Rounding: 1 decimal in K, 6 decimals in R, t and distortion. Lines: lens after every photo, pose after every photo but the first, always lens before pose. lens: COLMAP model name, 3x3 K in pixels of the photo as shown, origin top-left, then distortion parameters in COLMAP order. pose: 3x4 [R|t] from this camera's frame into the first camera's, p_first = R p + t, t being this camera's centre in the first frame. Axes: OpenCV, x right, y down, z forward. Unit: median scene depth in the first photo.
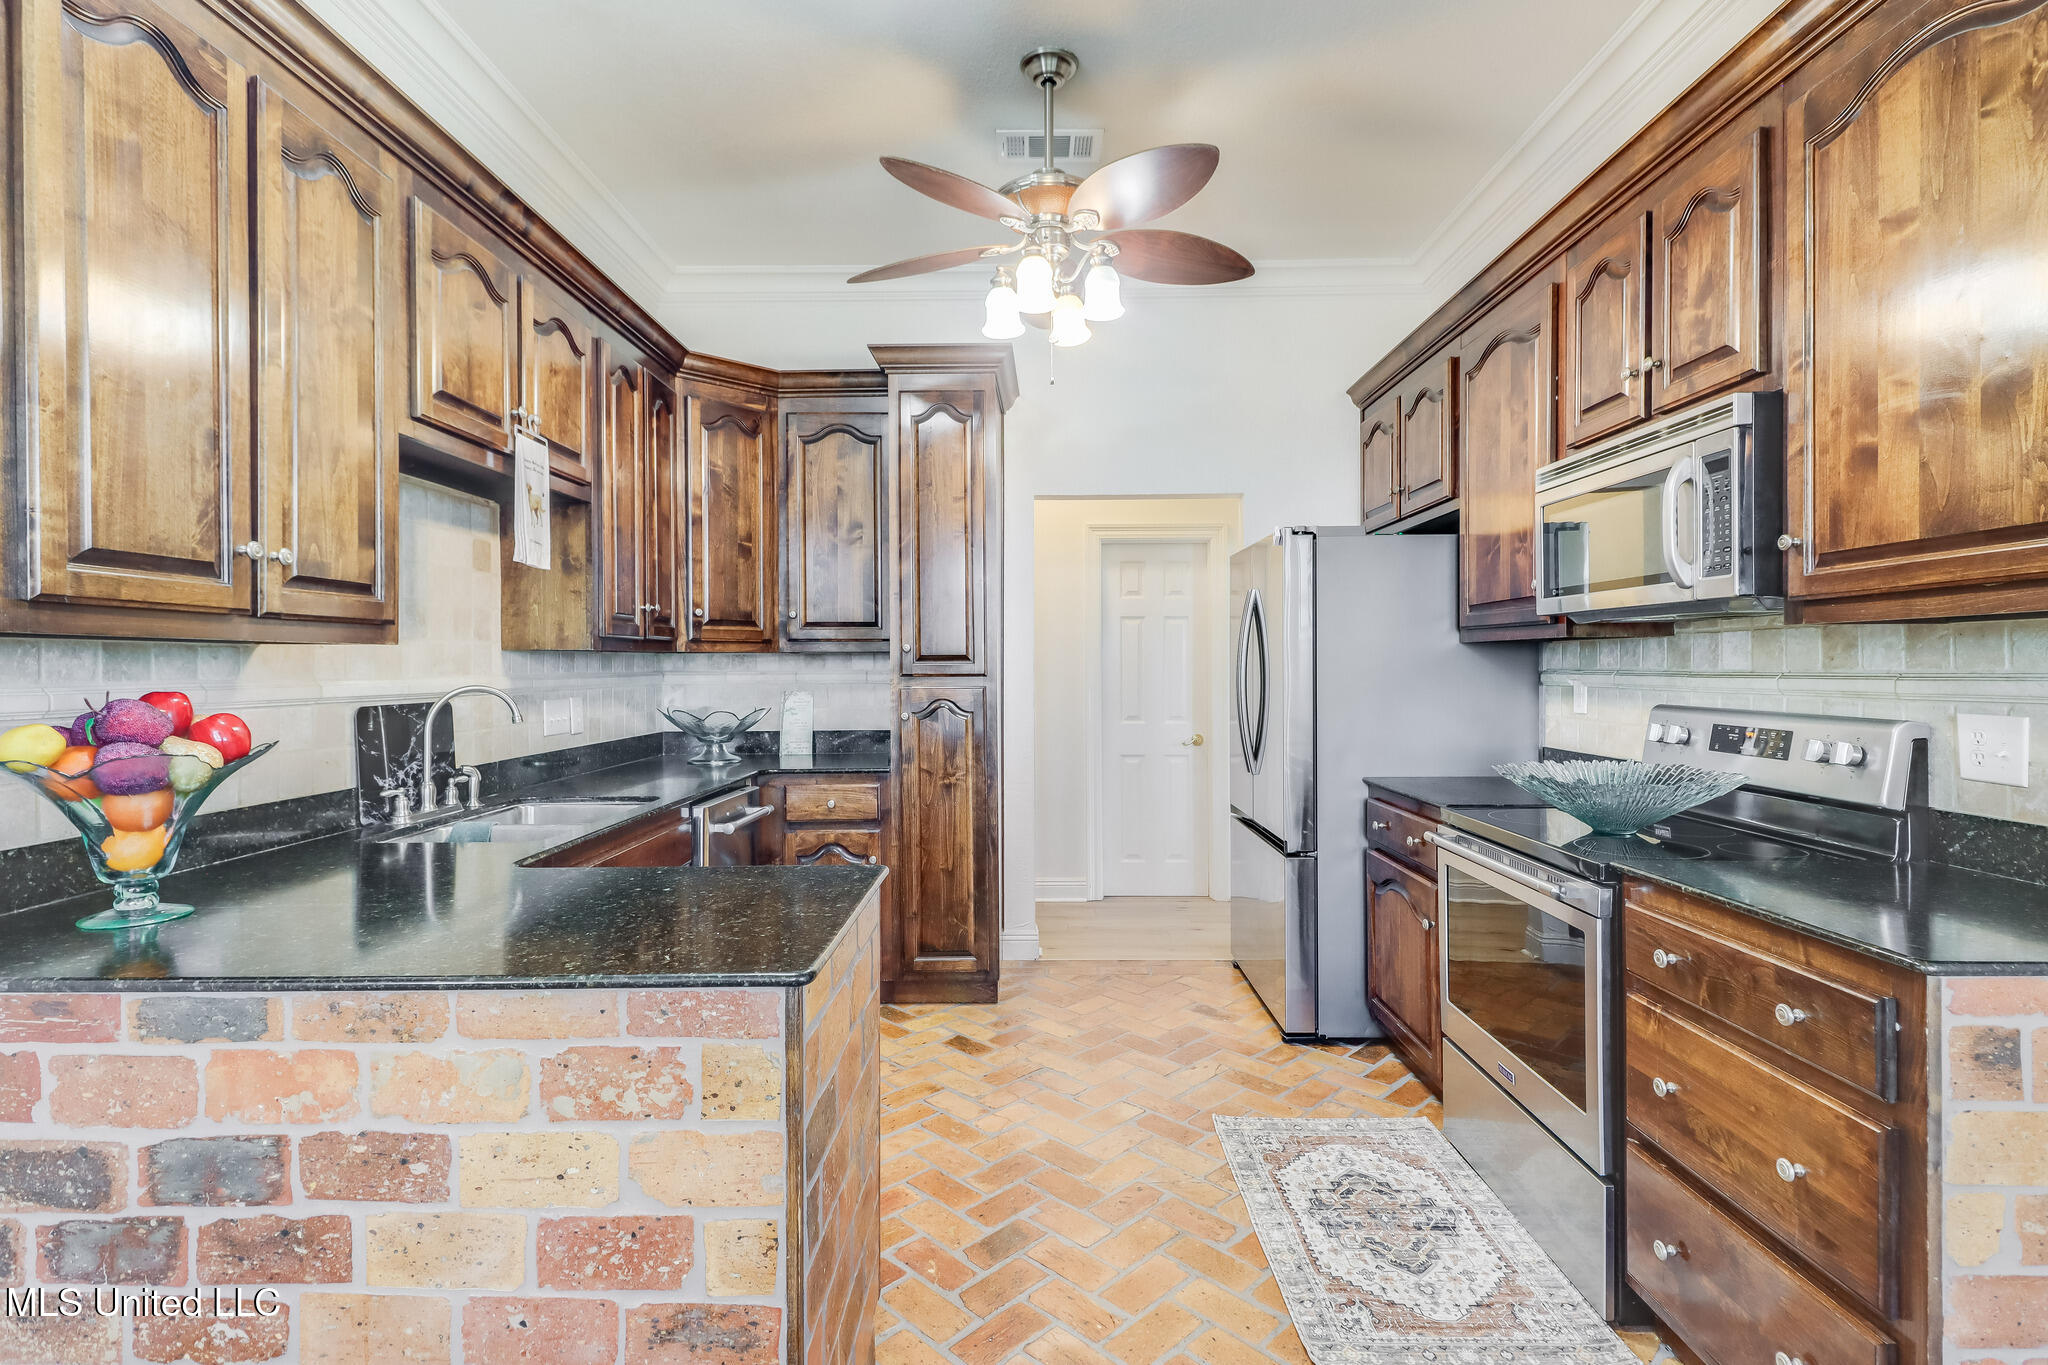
lens RADIAL K [[987.9, 0, 1033.0], [0, 987.9, 666.8], [0, 0, 1]] dist [0.014289, -0.009590]
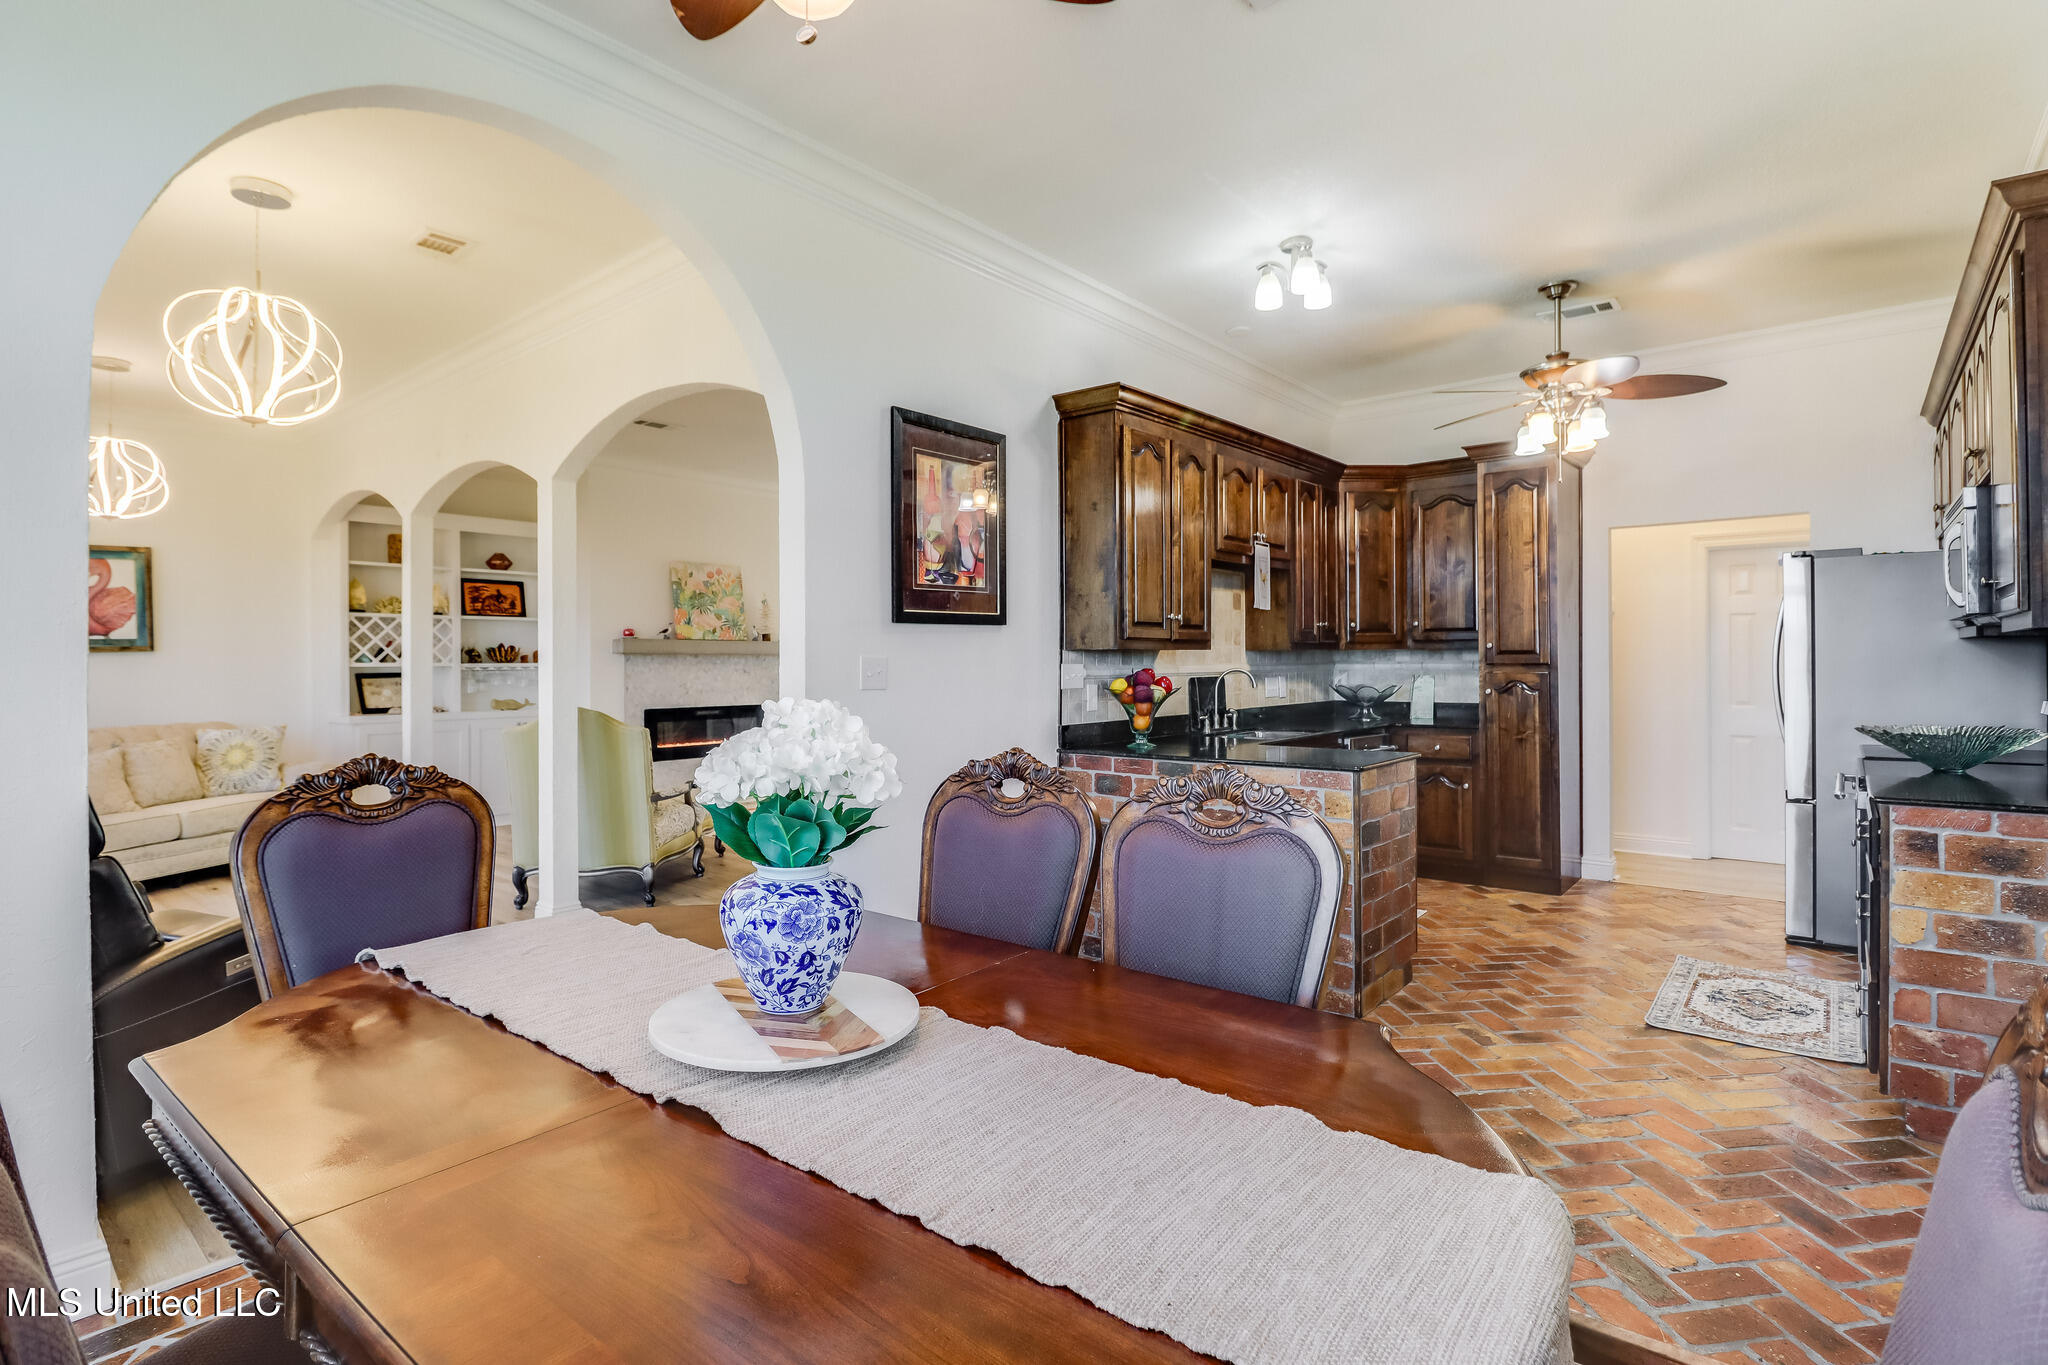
lens RADIAL K [[987.9, 0, 1029.7], [0, 987.9, 663.0], [0, 0, 1]] dist [0.014289, -0.009590]
pose [[0.778319, 0.002254, -0.627865, 0.330241], [0.001785, 0.999982, 0.005803, -0.003894], [0.627867, -0.005637, 0.778300, -0.731706]]
